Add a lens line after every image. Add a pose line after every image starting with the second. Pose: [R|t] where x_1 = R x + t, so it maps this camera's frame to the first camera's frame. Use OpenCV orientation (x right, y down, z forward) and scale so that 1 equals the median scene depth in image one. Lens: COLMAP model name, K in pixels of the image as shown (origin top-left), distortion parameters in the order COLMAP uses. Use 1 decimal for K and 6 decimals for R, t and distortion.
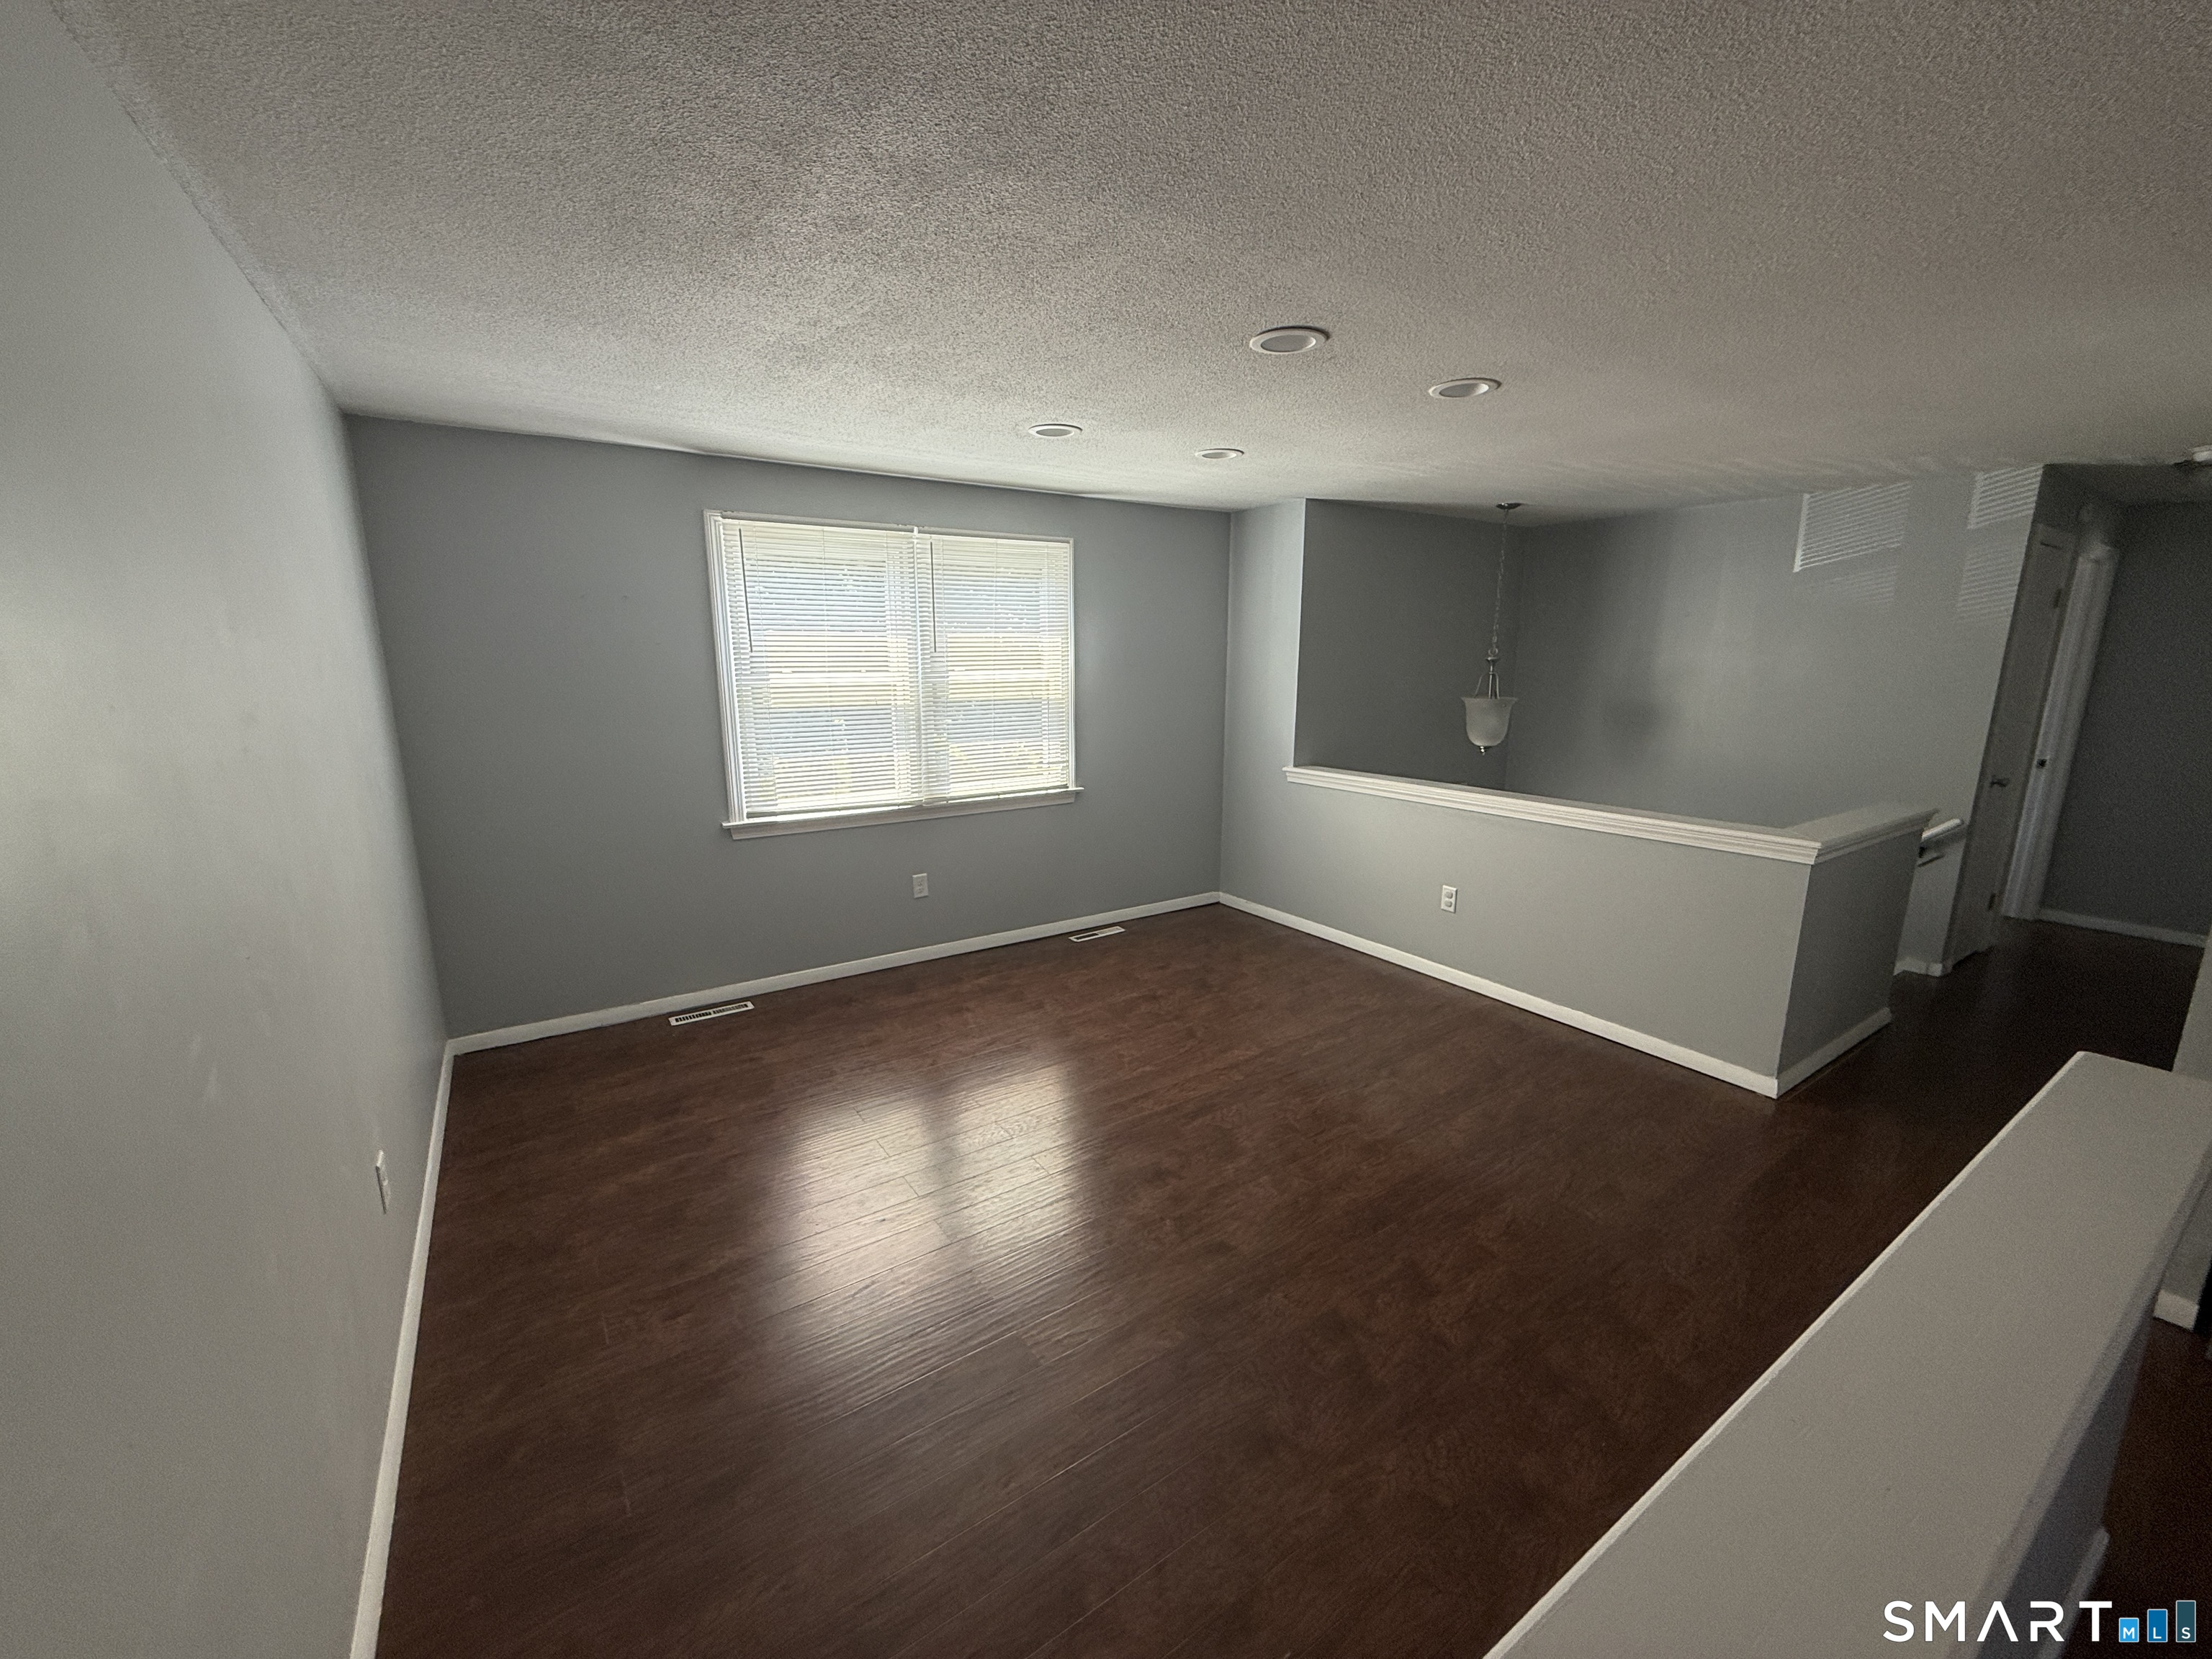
lens RADIAL K [[889.3, 0, 1115.9], [0, 889.3, 840.2], [0, 0, 1]] dist [-0.002738, -0.000193]
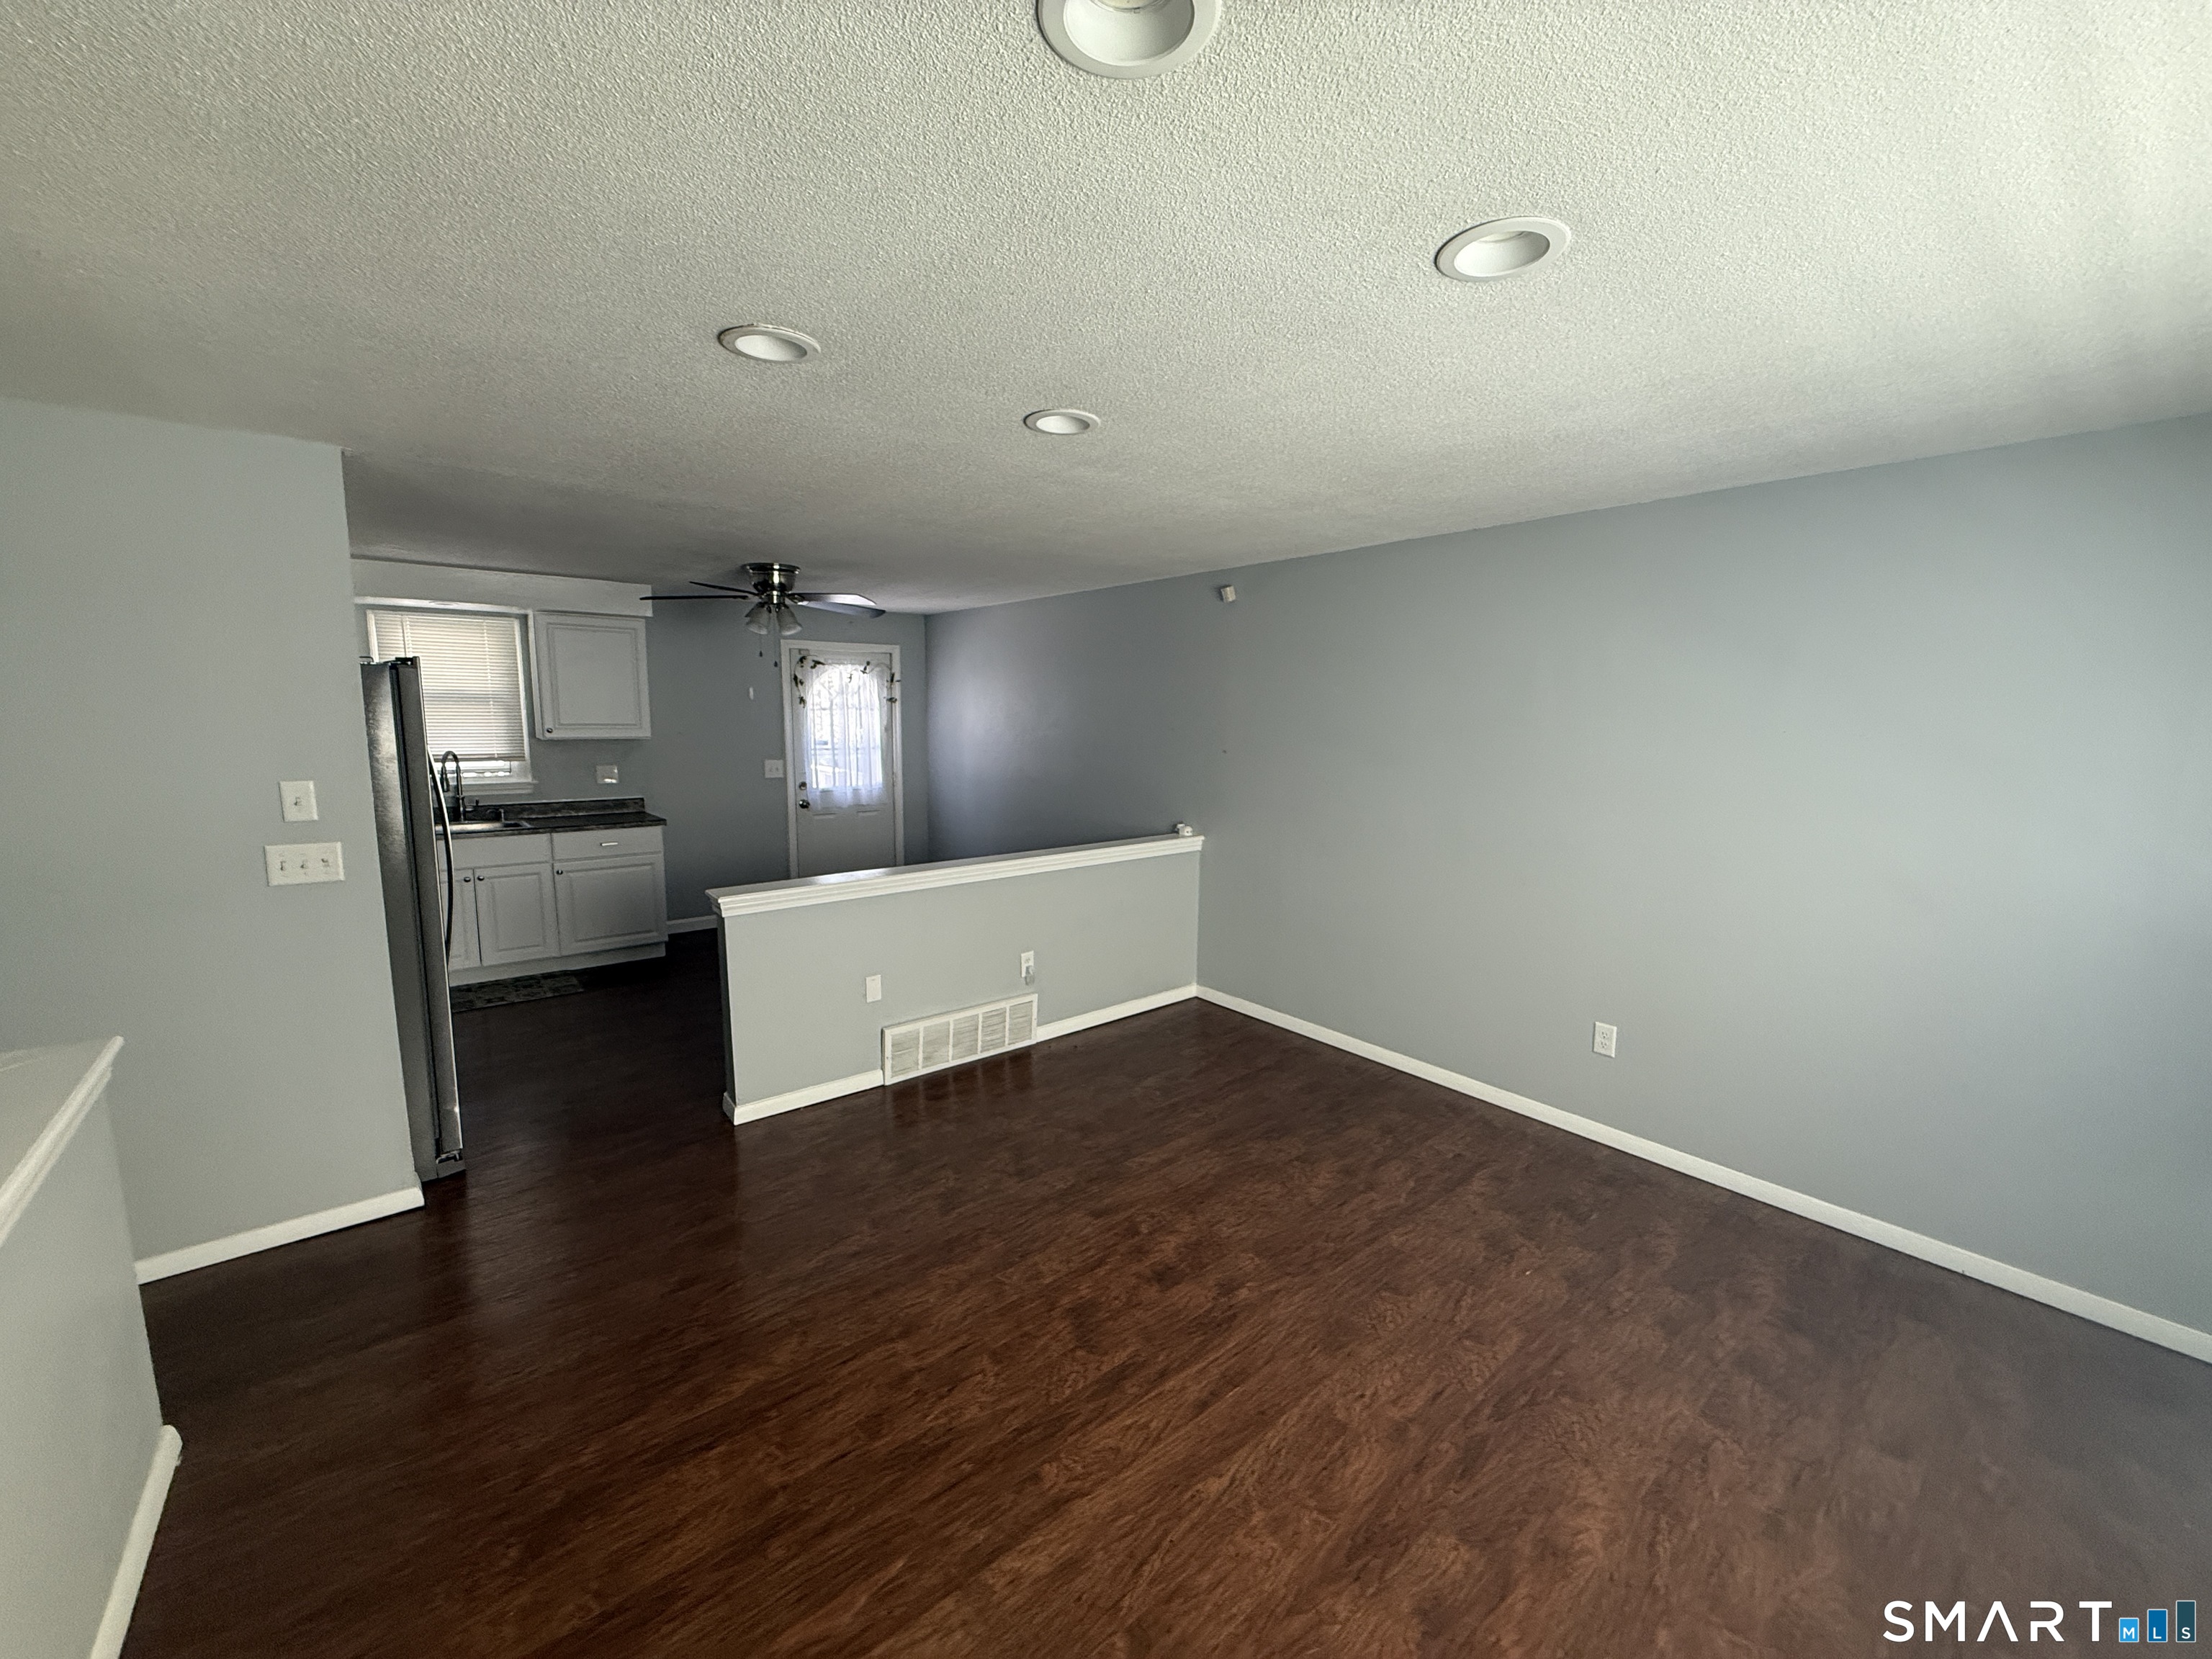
lens RADIAL K [[889.3, 0, 1107.2], [0, 889.3, 828.7], [0, 0, 1]] dist [-0.002738, -0.000193]
pose [[-0.996398, 0.001111, -0.084792, 0.175524], [-0.028045, 0.939331, 0.341865, -0.373396], [0.080028, 0.343011, -0.935916, 1.641620]]
